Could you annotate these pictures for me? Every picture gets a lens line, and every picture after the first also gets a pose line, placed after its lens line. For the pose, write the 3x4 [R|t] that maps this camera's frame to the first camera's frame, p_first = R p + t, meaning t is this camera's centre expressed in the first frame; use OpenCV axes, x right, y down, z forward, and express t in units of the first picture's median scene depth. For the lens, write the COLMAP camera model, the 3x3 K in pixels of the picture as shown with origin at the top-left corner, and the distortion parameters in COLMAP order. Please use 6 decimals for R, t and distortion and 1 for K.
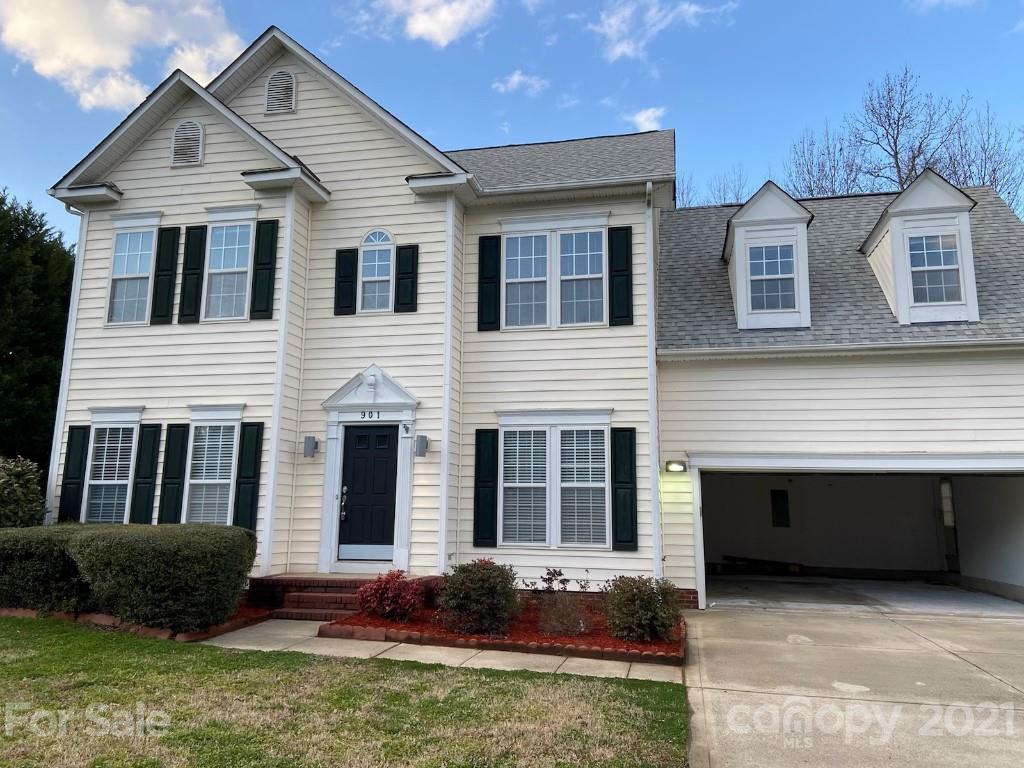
lens RADIAL K [[759.2, 0, 503.5], [0, 759.2, 370.7], [0, 0, 1]] dist [0.108259, -0.123090]
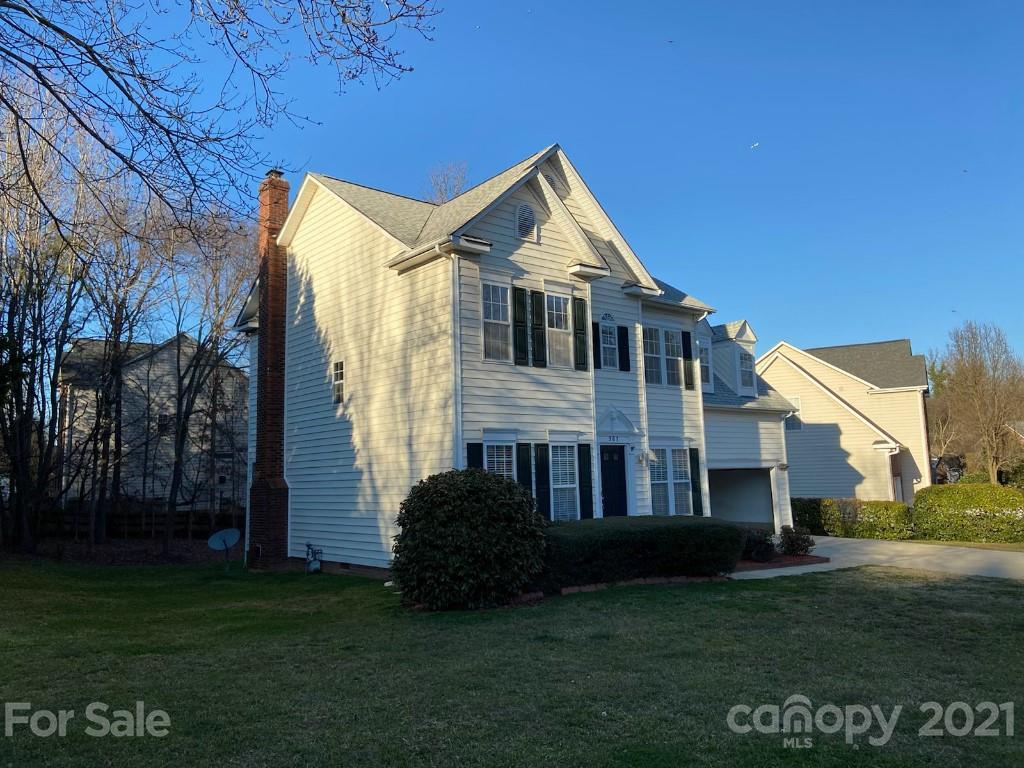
lens RADIAL K [[759.2, 0, 503.5], [0, 759.2, 370.7], [0, 0, 1]] dist [0.108259, -0.123090]
pose [[0.616567, 0.079021, 0.783326, -1.474872], [-0.113943, 0.993431, -0.010530, -0.034465], [-0.779013, -0.082762, 0.621521, 0.237224]]
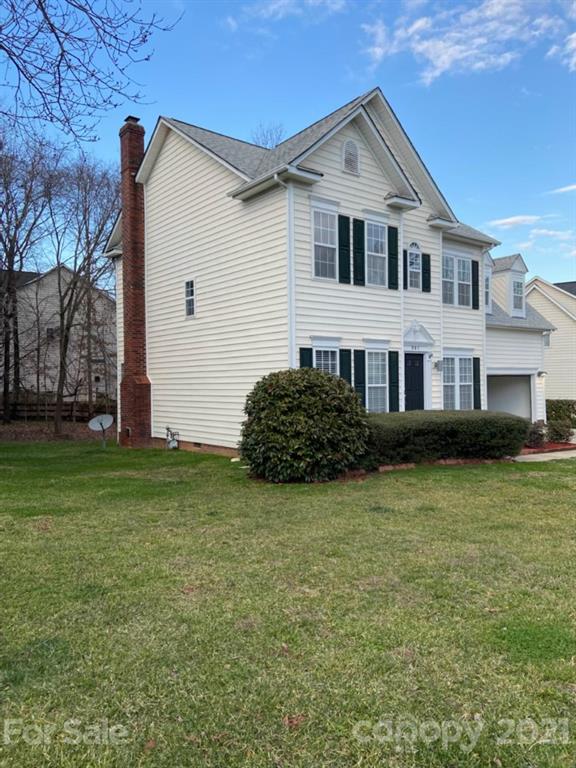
lens RADIAL K [[569.4, 0, 291.1], [0, 569.4, 377.8], [0, 0, 1]] dist [0.108259, -0.123090]
pose [[0.633745, -0.012746, 0.773437, -1.404335], [-0.126613, 0.984671, 0.119972, 0.001528], [-0.763110, -0.173958, 0.622416, 0.350843]]
